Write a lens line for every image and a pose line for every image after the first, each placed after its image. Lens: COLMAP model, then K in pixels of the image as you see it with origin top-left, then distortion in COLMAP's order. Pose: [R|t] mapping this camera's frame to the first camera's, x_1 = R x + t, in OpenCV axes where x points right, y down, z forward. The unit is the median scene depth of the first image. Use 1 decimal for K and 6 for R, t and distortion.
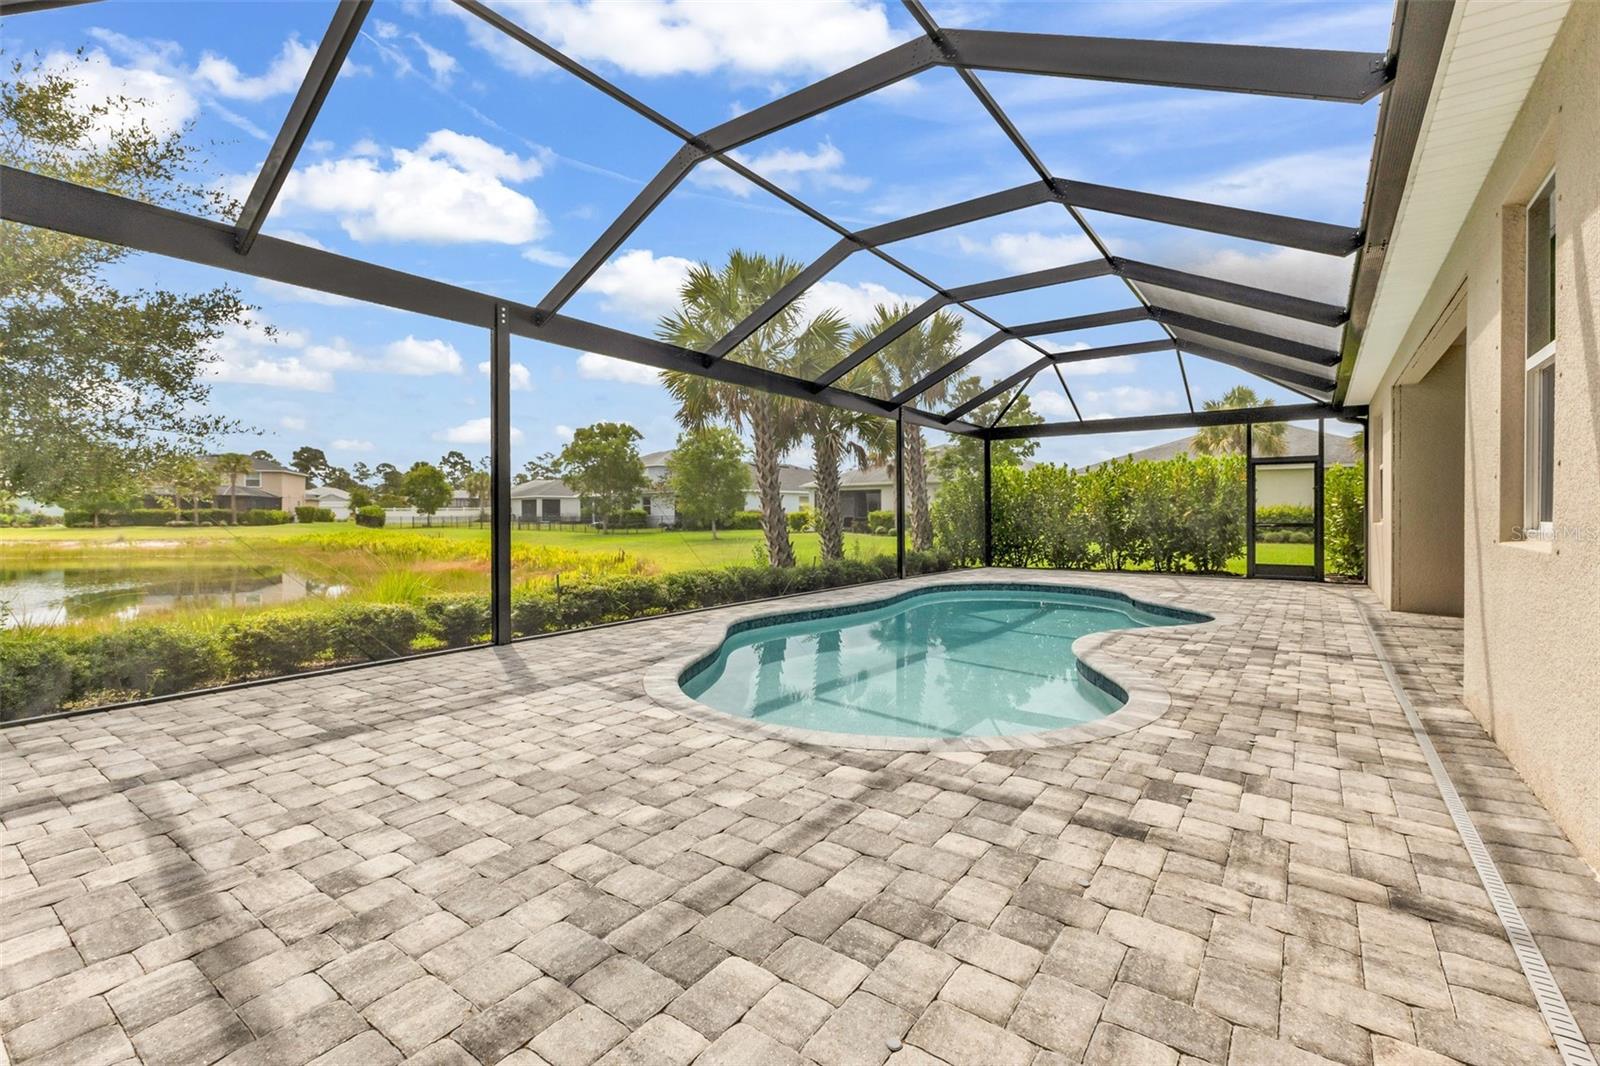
lens RADIAL K [[685.9, 0, 827.1], [0, 685.9, 529.4], [0, 0, 1]] dist [0.011260, -0.001381]
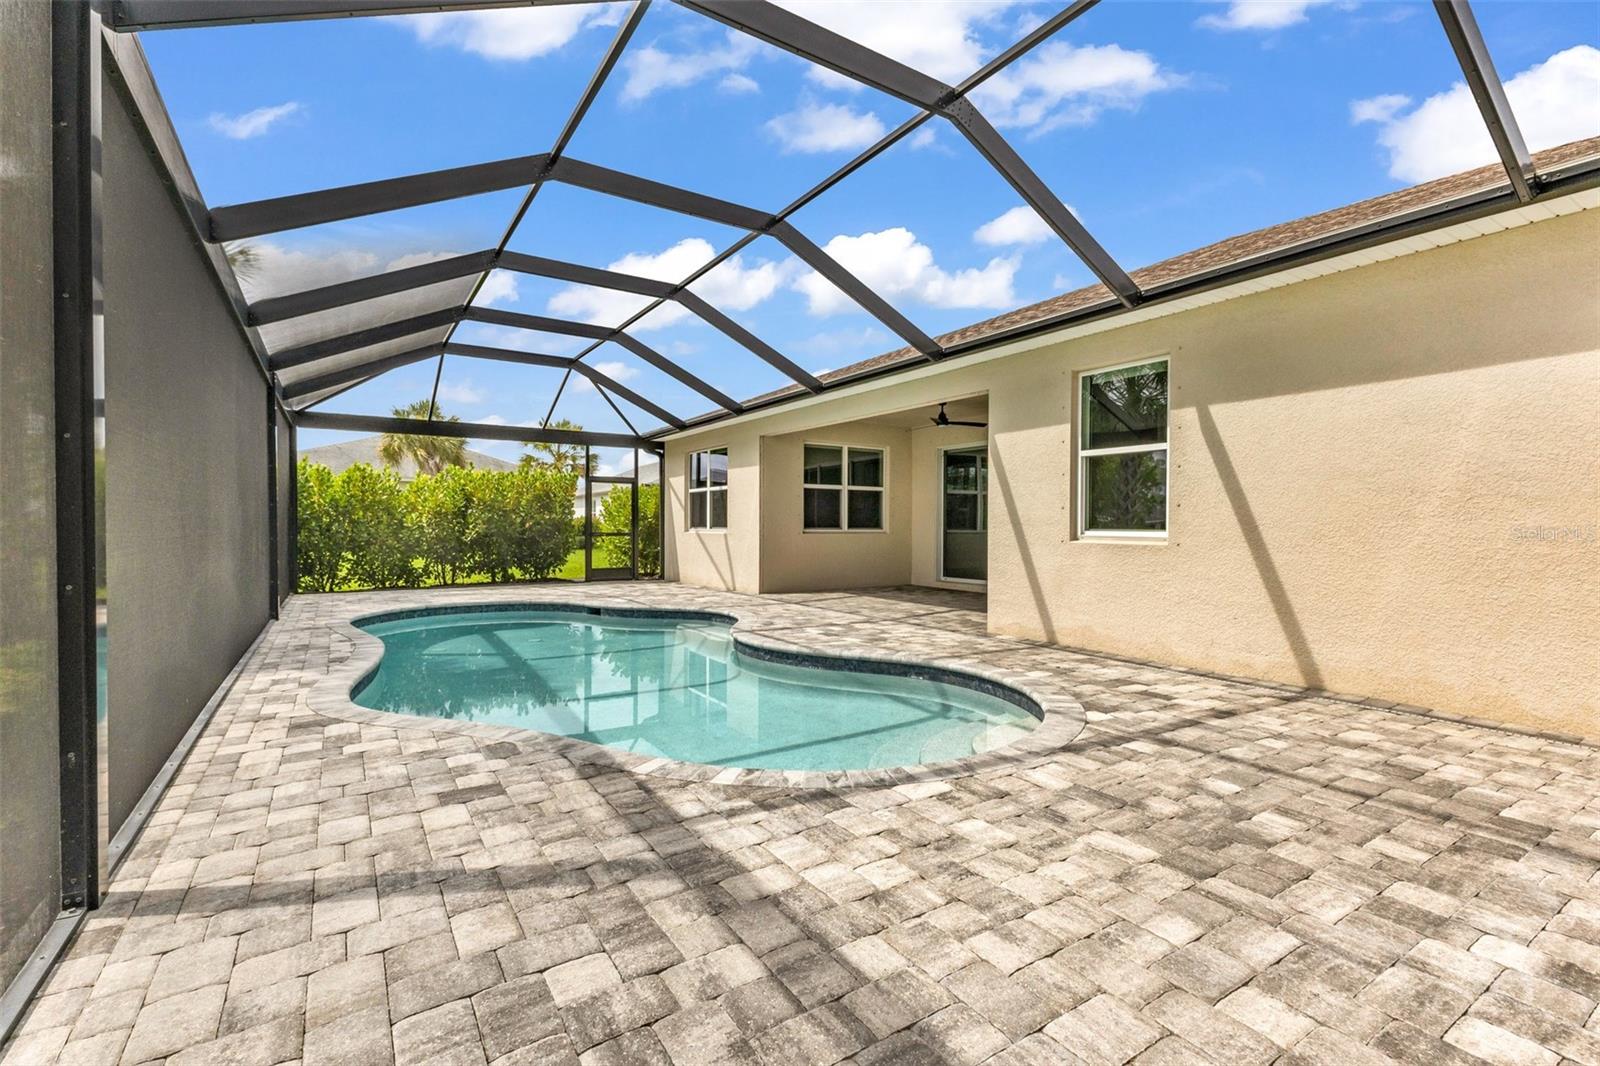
lens RADIAL K [[685.9, 0, 802.8], [0, 685.9, 530.5], [0, 0, 1]] dist [0.011260, -0.001381]
pose [[0.400977, -0.004838, 0.916075, -0.533506], [0.017277, 0.999848, -0.002282, -0.008793], [-0.915925, 0.016742, 0.400999, 0.440774]]
